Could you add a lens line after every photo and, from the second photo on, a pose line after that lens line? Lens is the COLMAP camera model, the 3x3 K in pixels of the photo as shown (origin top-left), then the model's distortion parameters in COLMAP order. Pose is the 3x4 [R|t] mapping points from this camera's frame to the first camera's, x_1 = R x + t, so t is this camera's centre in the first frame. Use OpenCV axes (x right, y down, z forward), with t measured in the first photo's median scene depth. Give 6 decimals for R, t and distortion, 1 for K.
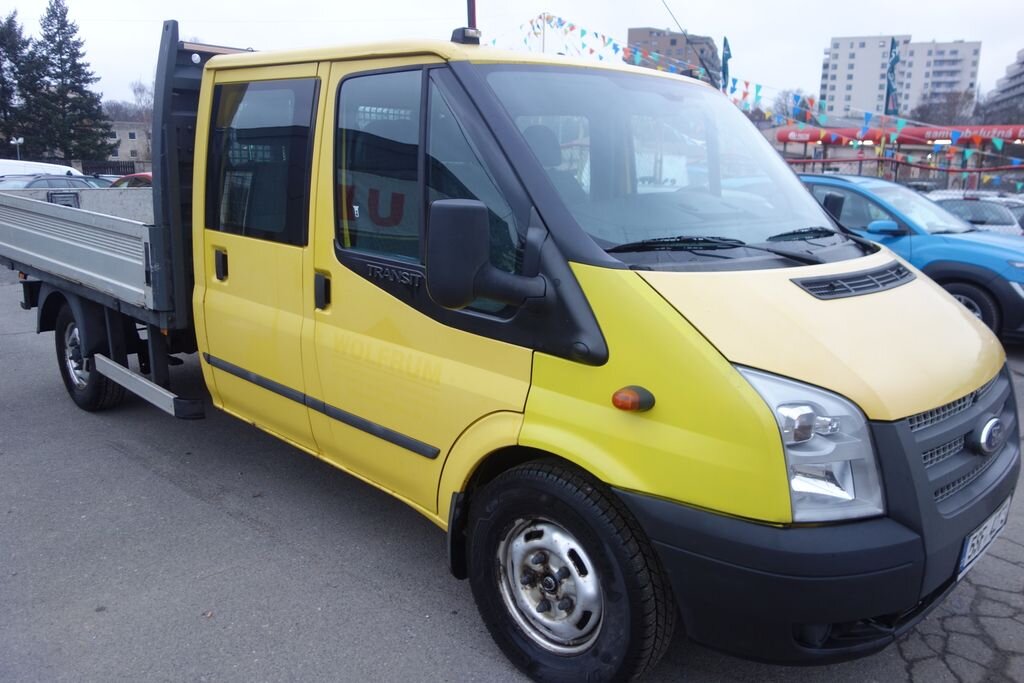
lens RADIAL K [[814.6, 0, 509.0], [0, 814.6, 342.2], [0, 0, 1]] dist [0.006554, -0.012552]
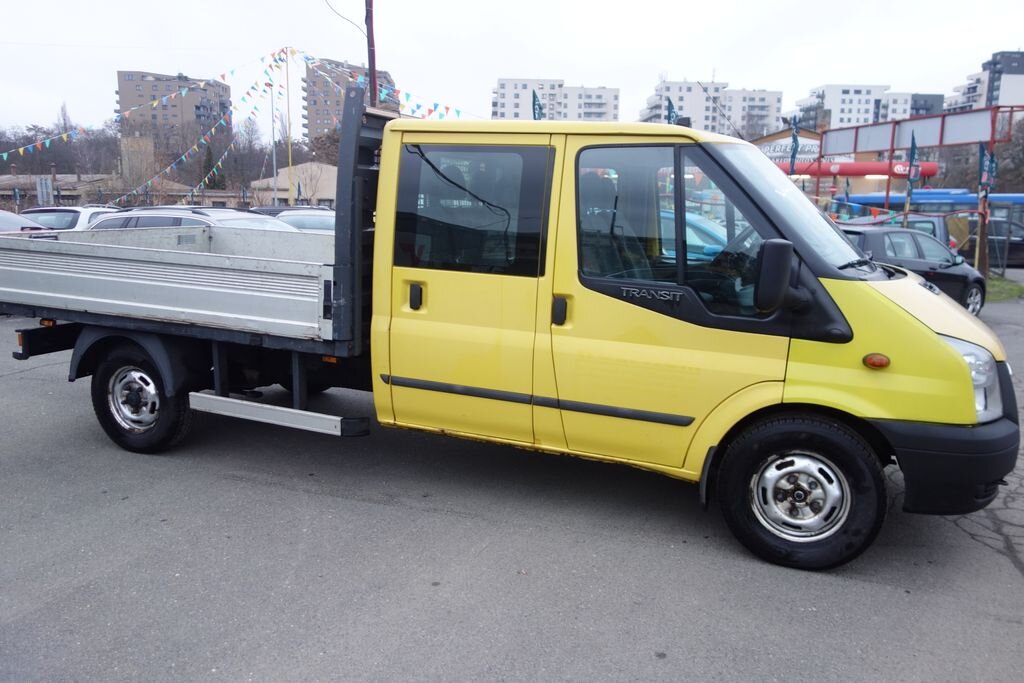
lens RADIAL K [[814.6, 0, 509.0], [0, 814.6, 342.2], [0, 0, 1]] dist [0.006554, -0.012552]
pose [[0.927586, -0.066449, 0.367653, -0.836939], [0.078946, 0.996697, -0.019040, 0.004616], [-0.365173, 0.046686, 0.929768, -0.170682]]
